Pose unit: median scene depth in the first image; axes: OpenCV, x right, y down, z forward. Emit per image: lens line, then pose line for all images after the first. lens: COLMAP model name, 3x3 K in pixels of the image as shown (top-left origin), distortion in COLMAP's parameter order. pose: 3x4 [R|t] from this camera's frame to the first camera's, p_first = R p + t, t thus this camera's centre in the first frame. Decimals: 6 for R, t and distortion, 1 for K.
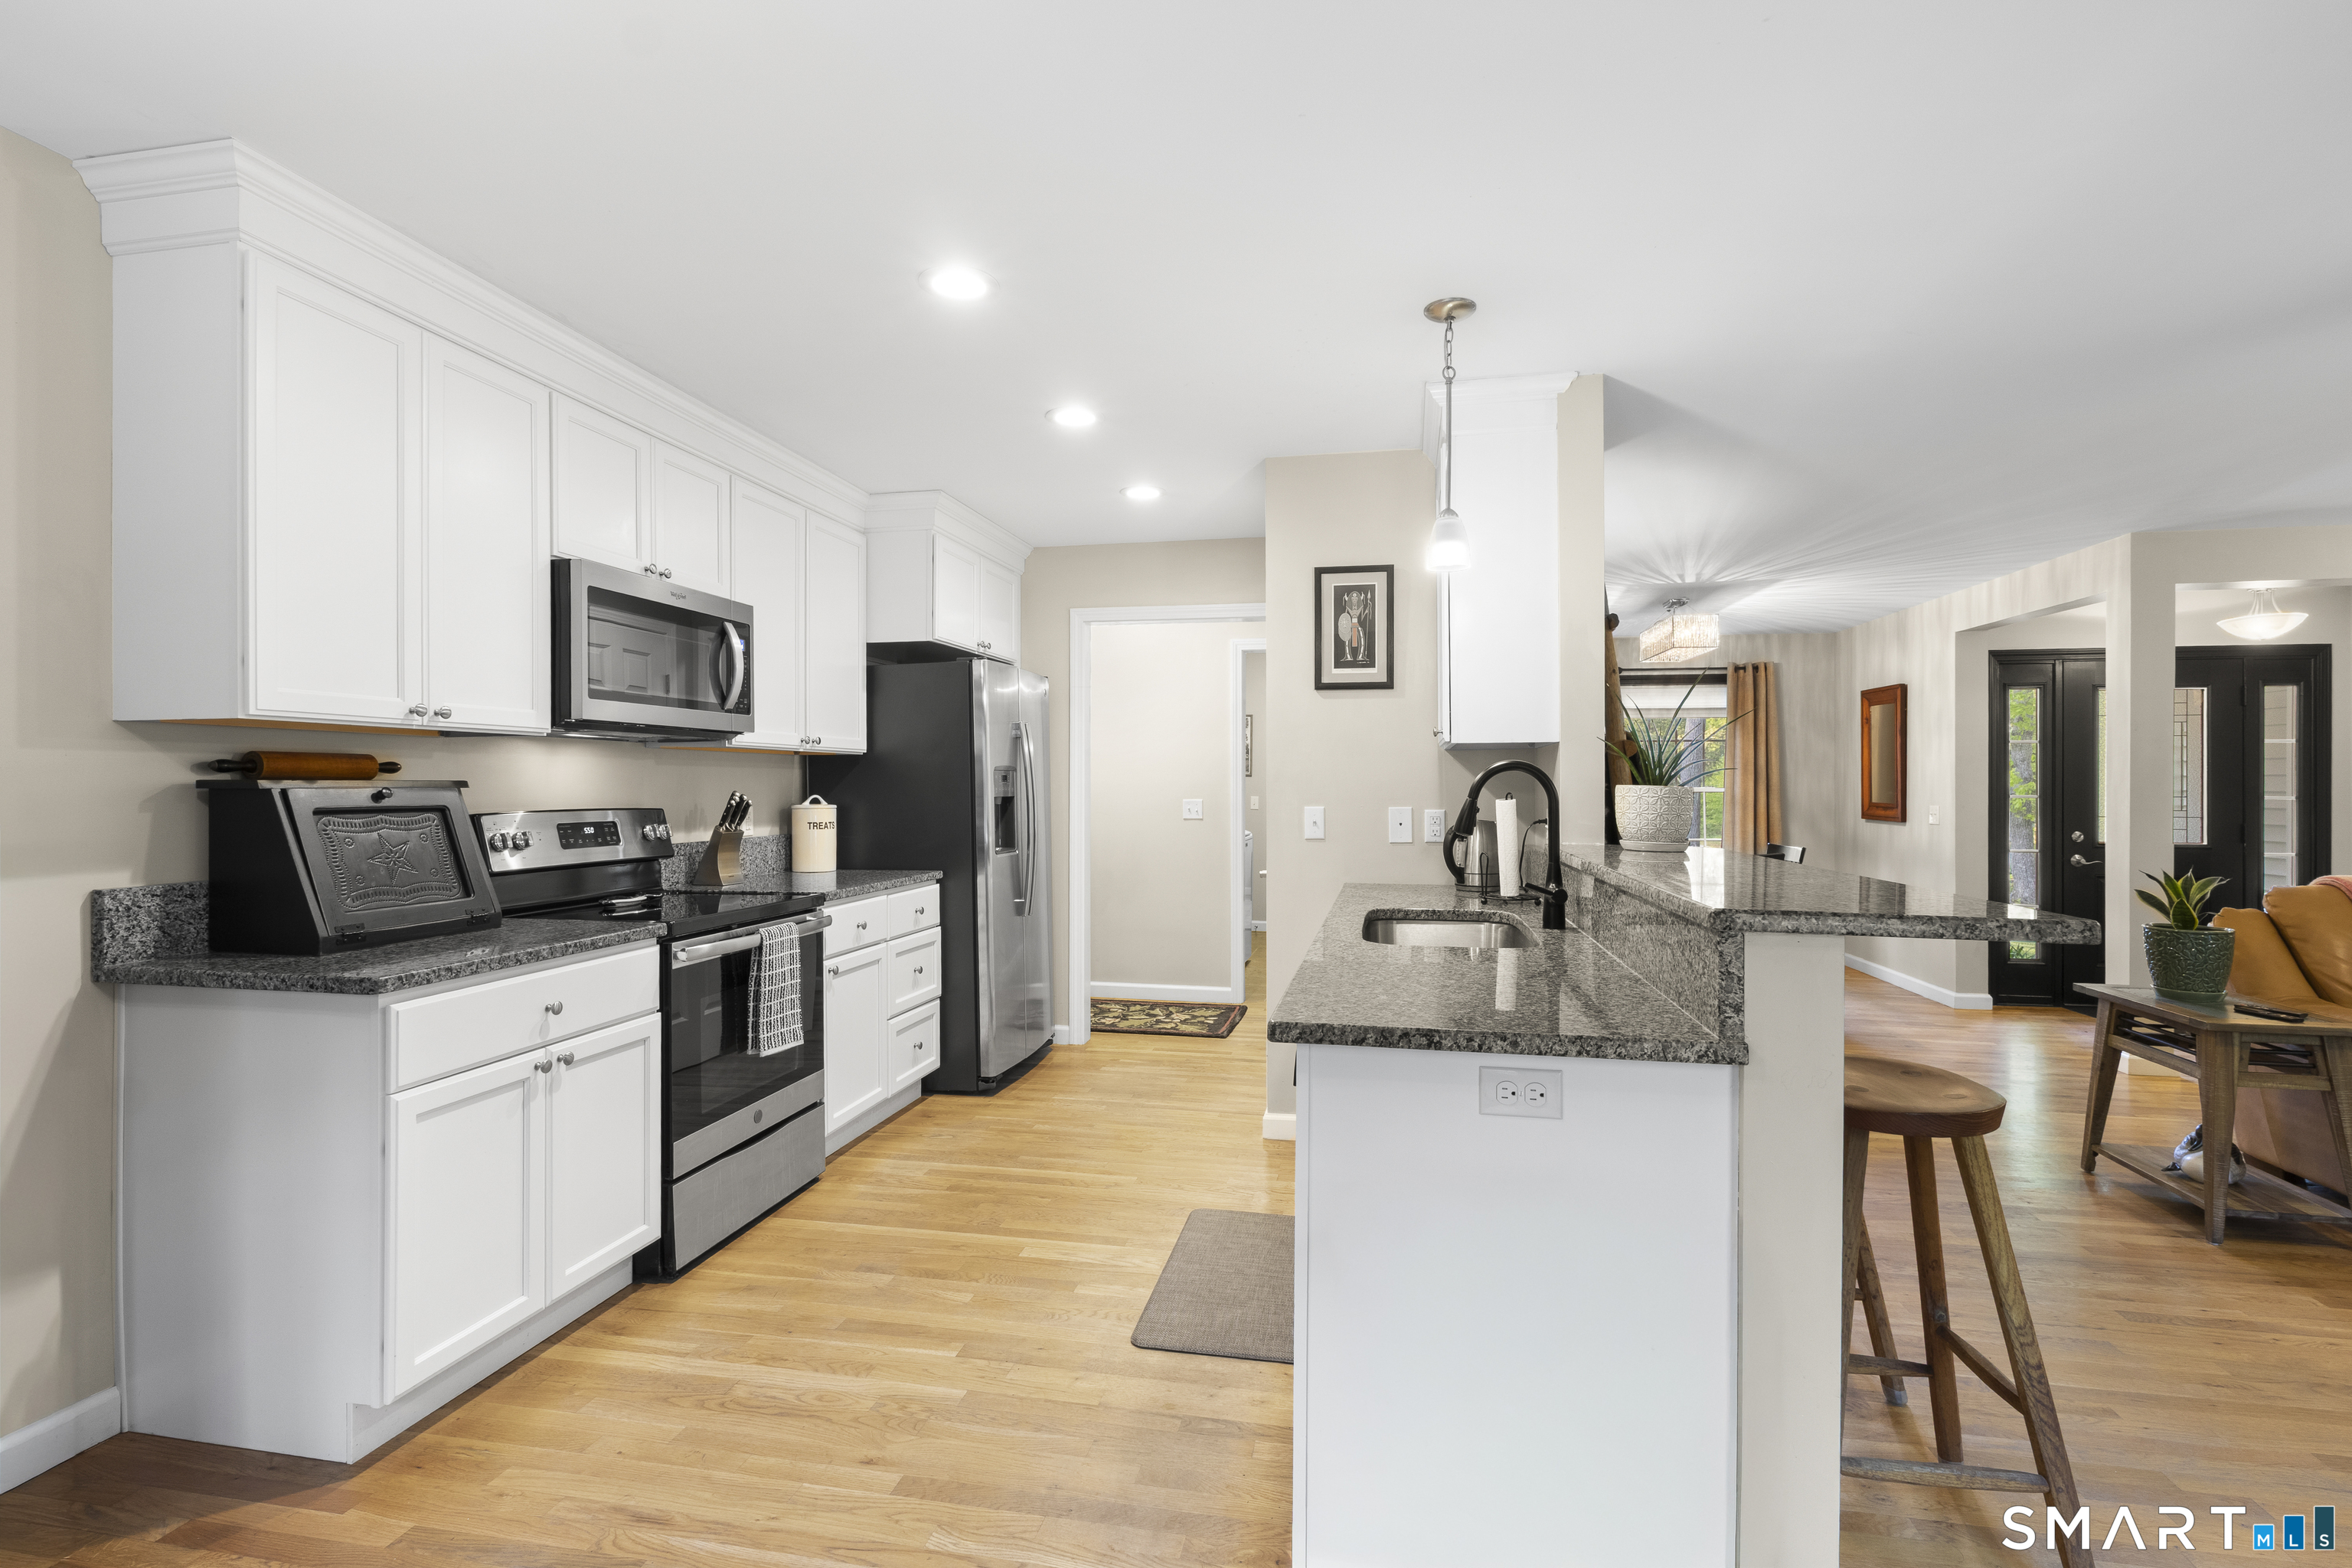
lens RADIAL K [[1076.8, 0, 1166.5], [0, 1076.8, 784.9], [0, 0, 1]] dist [-0.003697, -0.001058]
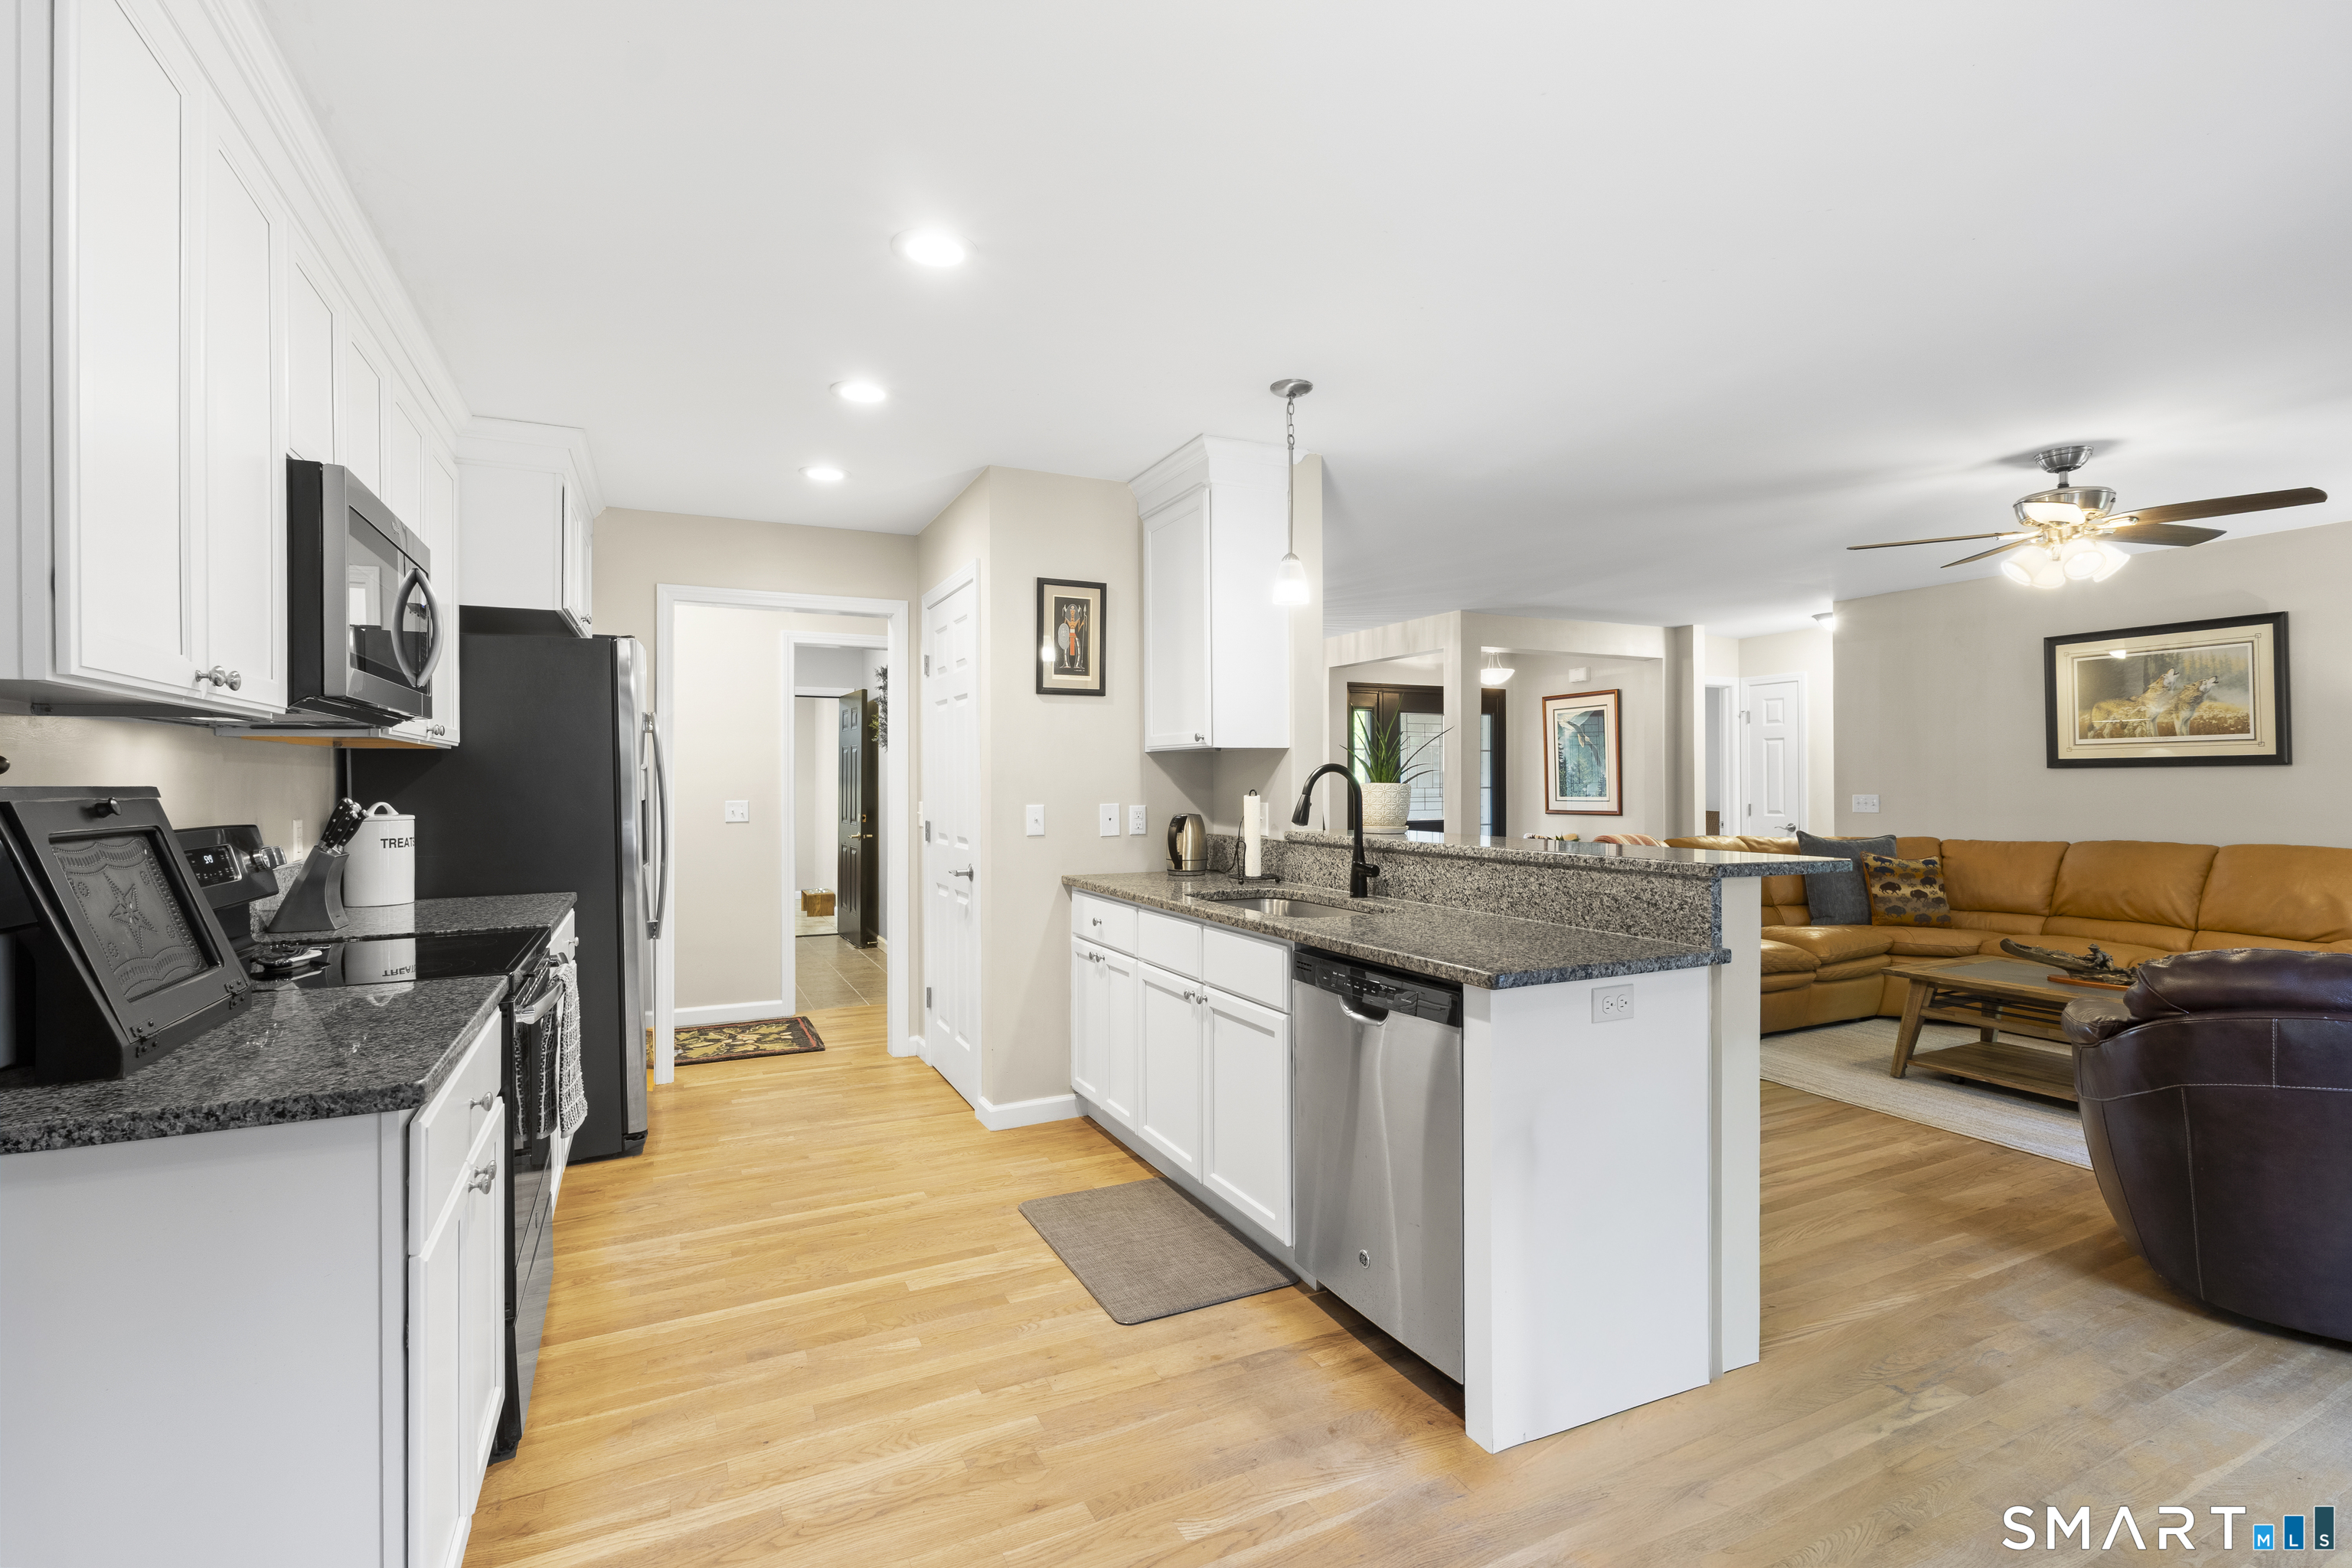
lens RADIAL K [[1076.8, 0, 1129.1], [0, 1076.8, 777.5], [0, 0, 1]] dist [-0.003697, -0.001058]
pose [[0.797475, -0.003094, 0.603344, -0.431037], [0.005376, 0.999984, -0.001978, -0.003898], [-0.603328, 0.004821, 0.797479, 0.109525]]
